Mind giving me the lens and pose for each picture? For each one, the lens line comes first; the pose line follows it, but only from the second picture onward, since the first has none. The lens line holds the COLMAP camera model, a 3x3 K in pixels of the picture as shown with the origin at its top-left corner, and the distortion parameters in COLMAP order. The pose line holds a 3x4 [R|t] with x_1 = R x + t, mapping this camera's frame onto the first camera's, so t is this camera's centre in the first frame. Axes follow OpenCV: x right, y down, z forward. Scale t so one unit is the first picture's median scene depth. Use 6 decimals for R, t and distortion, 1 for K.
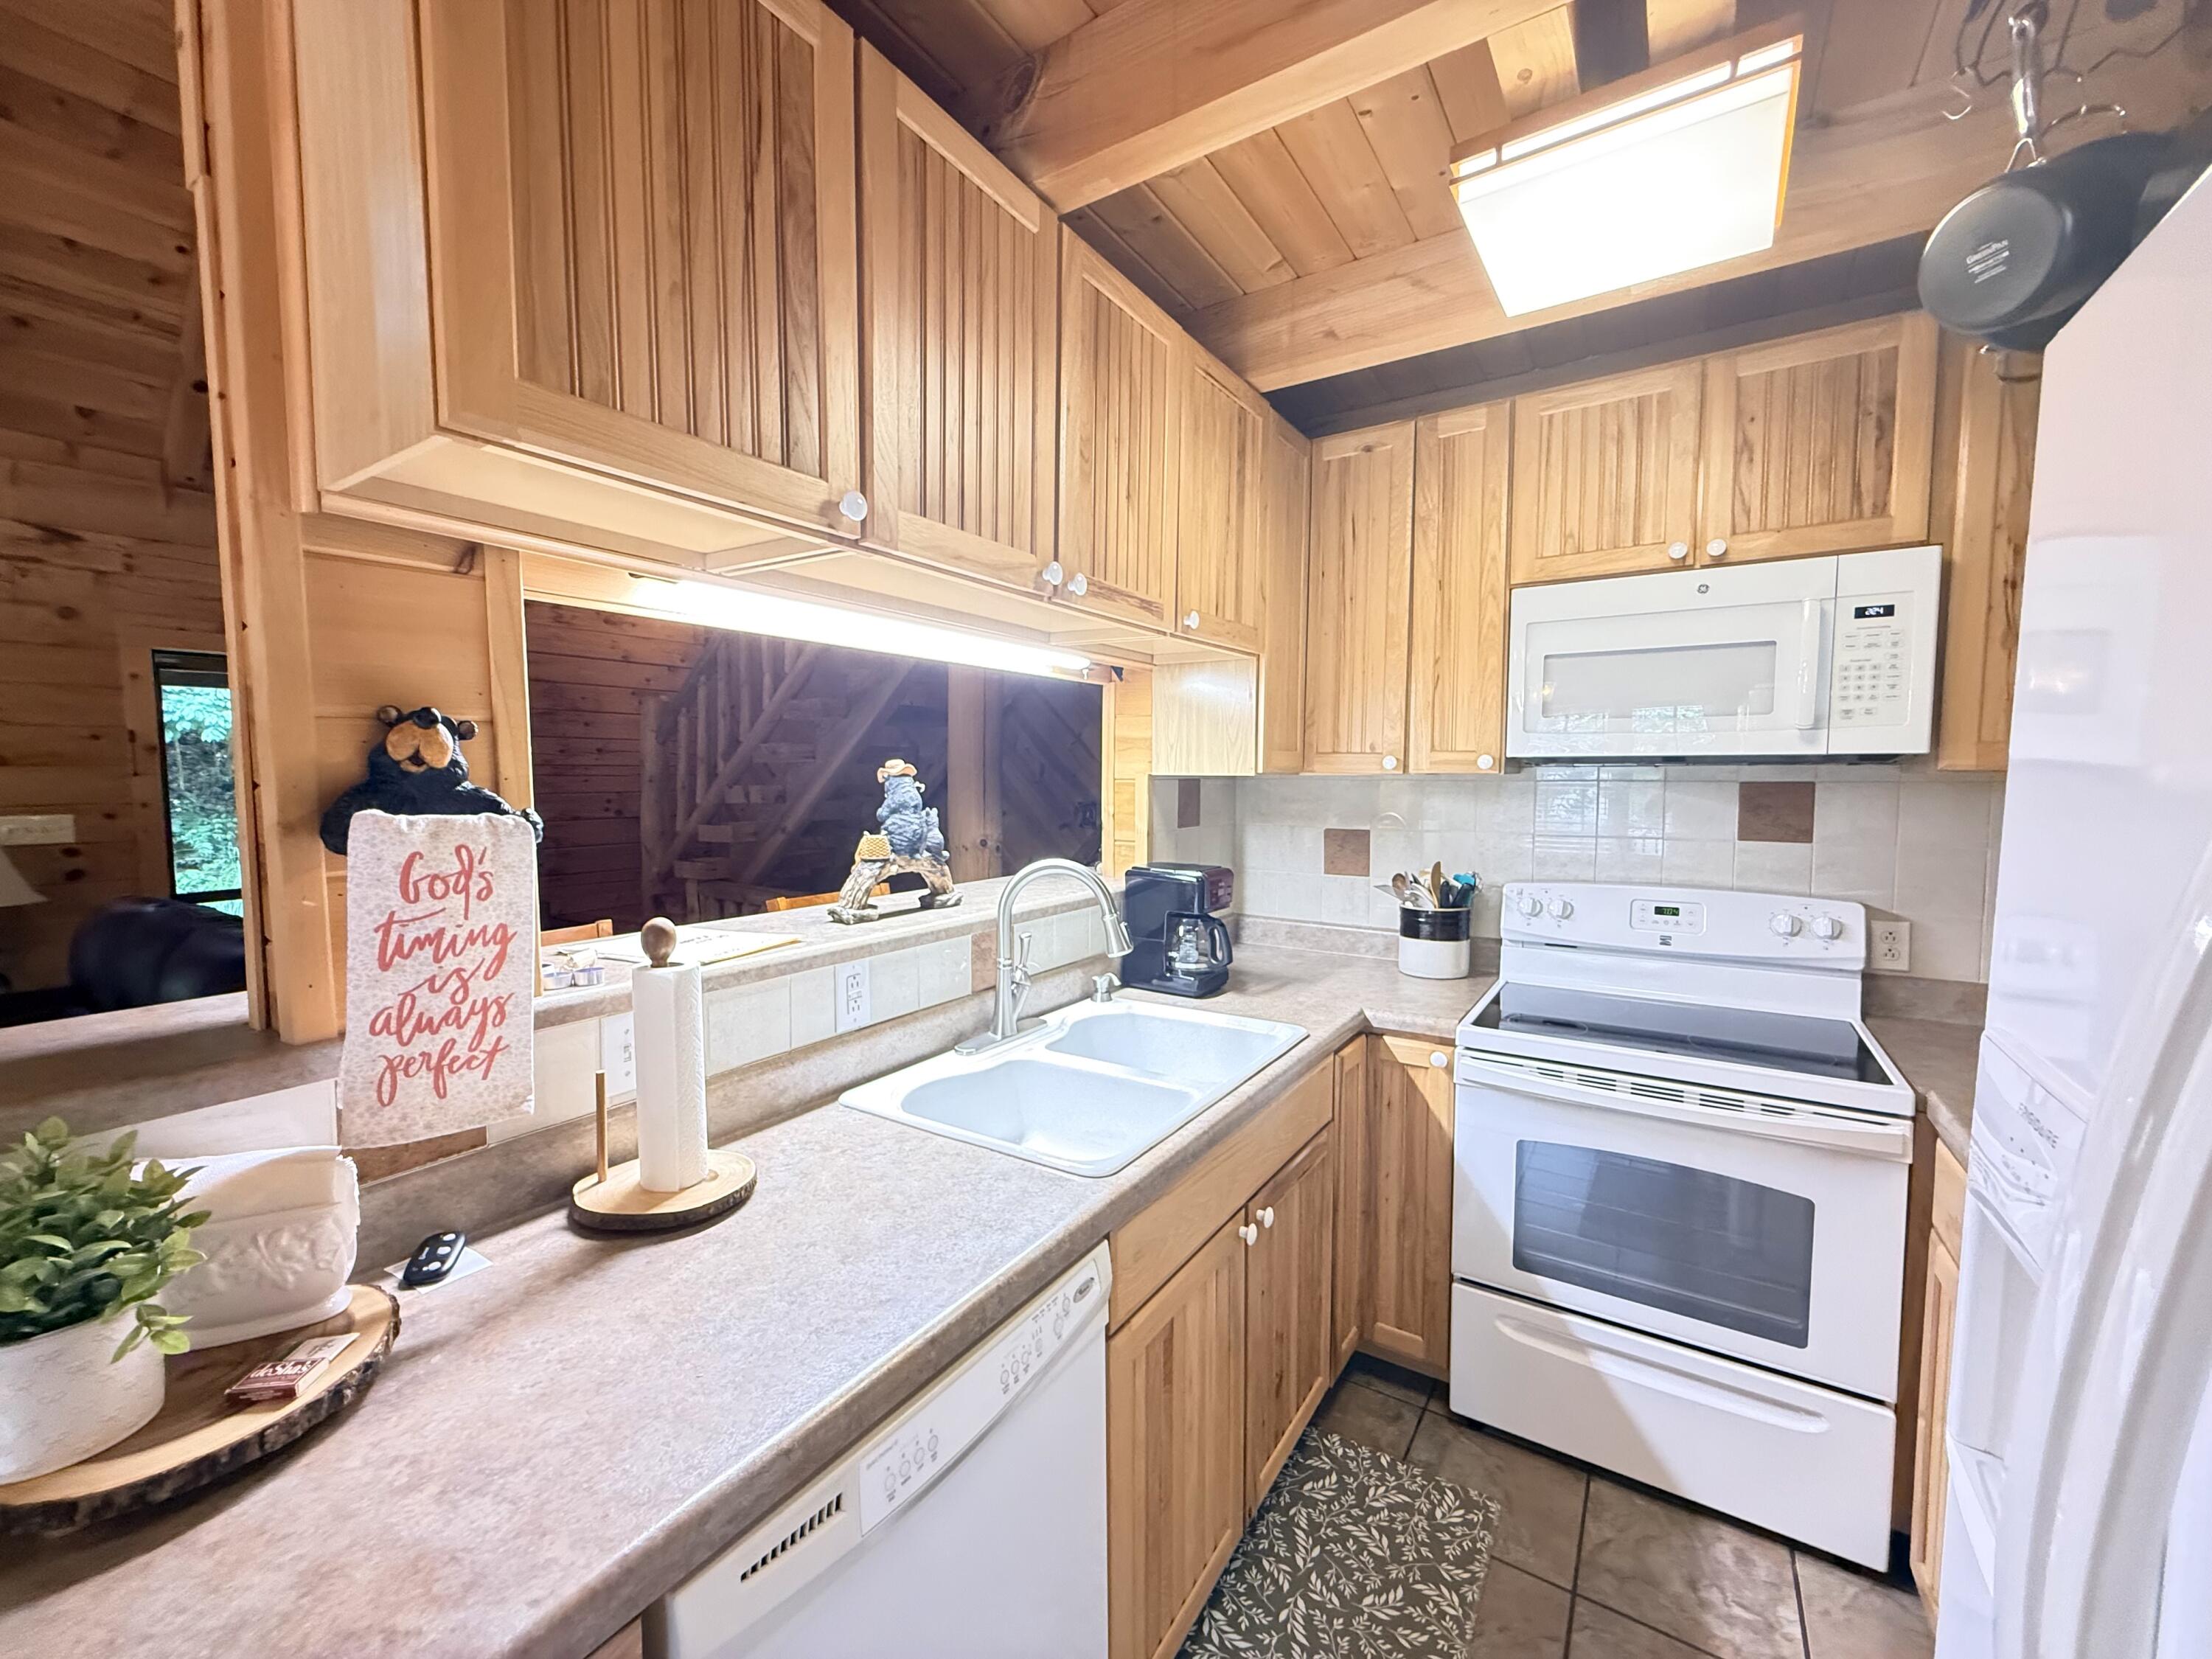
lens RADIAL K [[883.0, 0, 1104.4], [0, 883.0, 830.5], [0, 0, 1]] dist [0.000033, 0.000562]
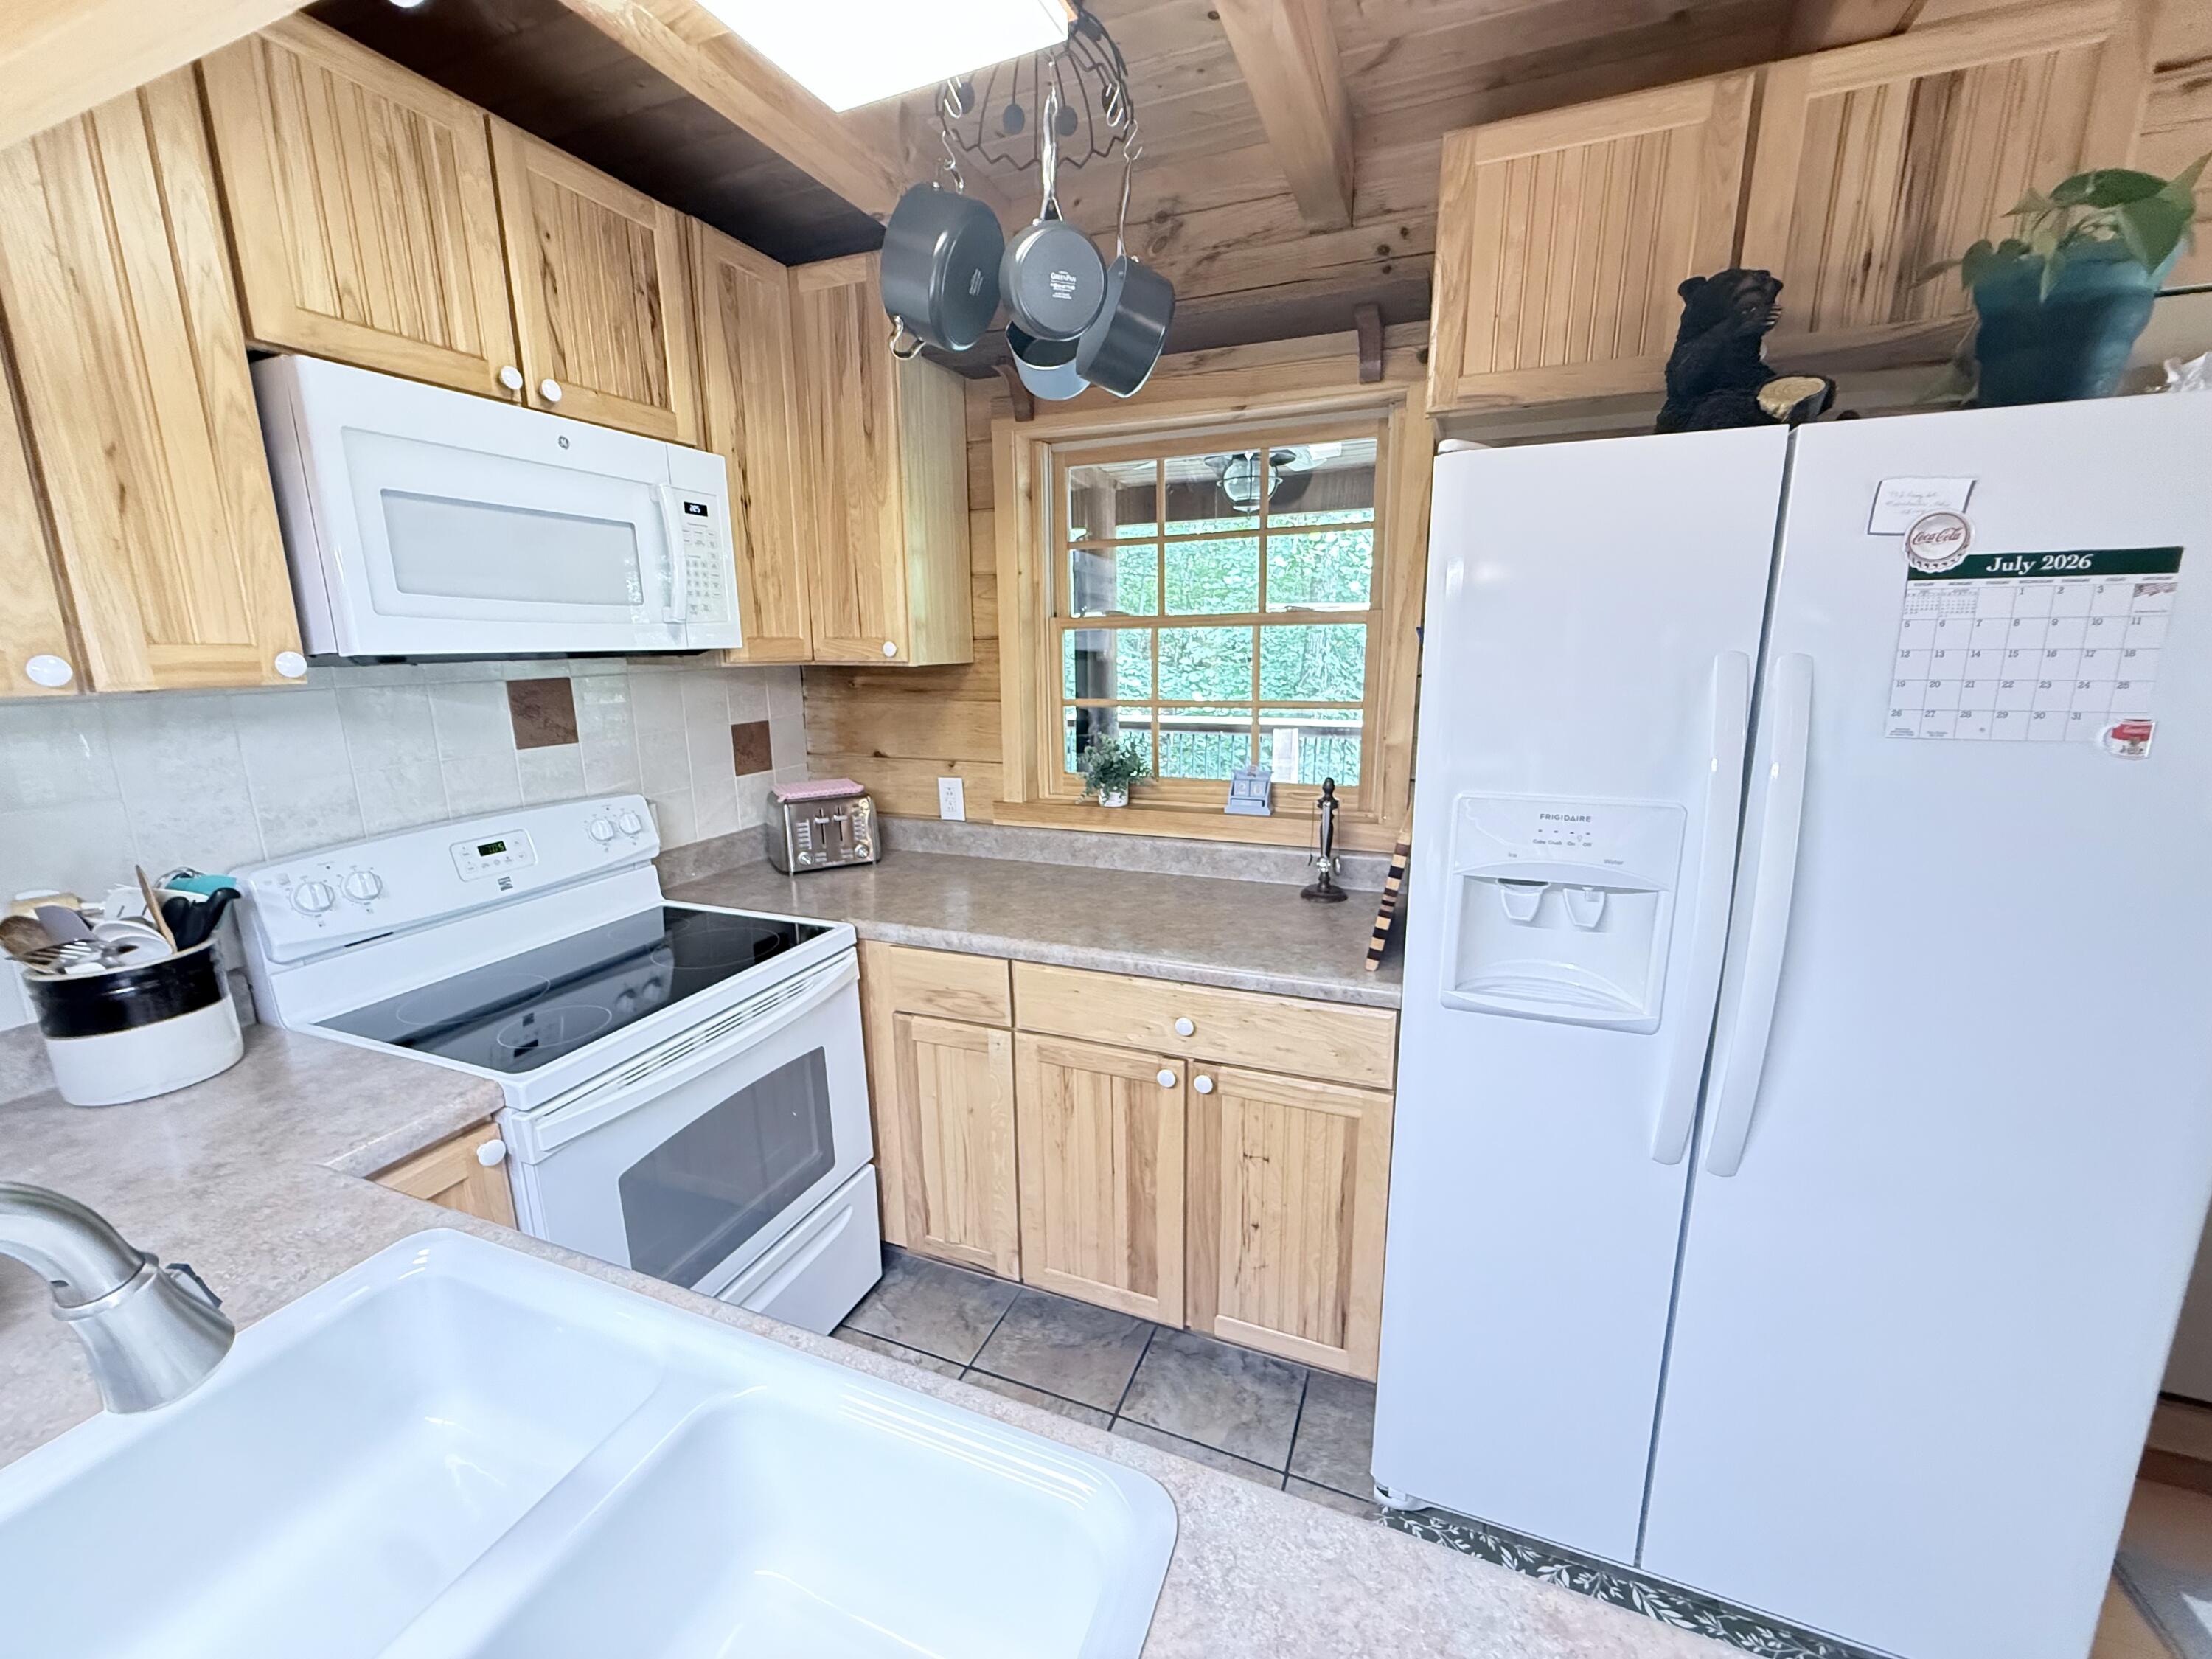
lens RADIAL K [[883.0, 0, 1101.4], [0, 883.0, 825.8], [0, 0, 1]] dist [0.000033, 0.000562]
pose [[-0.194709, -0.199971, 0.960260, -0.240041], [0.078265, 0.972708, 0.218433, -0.062389], [-0.977734, 0.117686, -0.173744, 0.630789]]
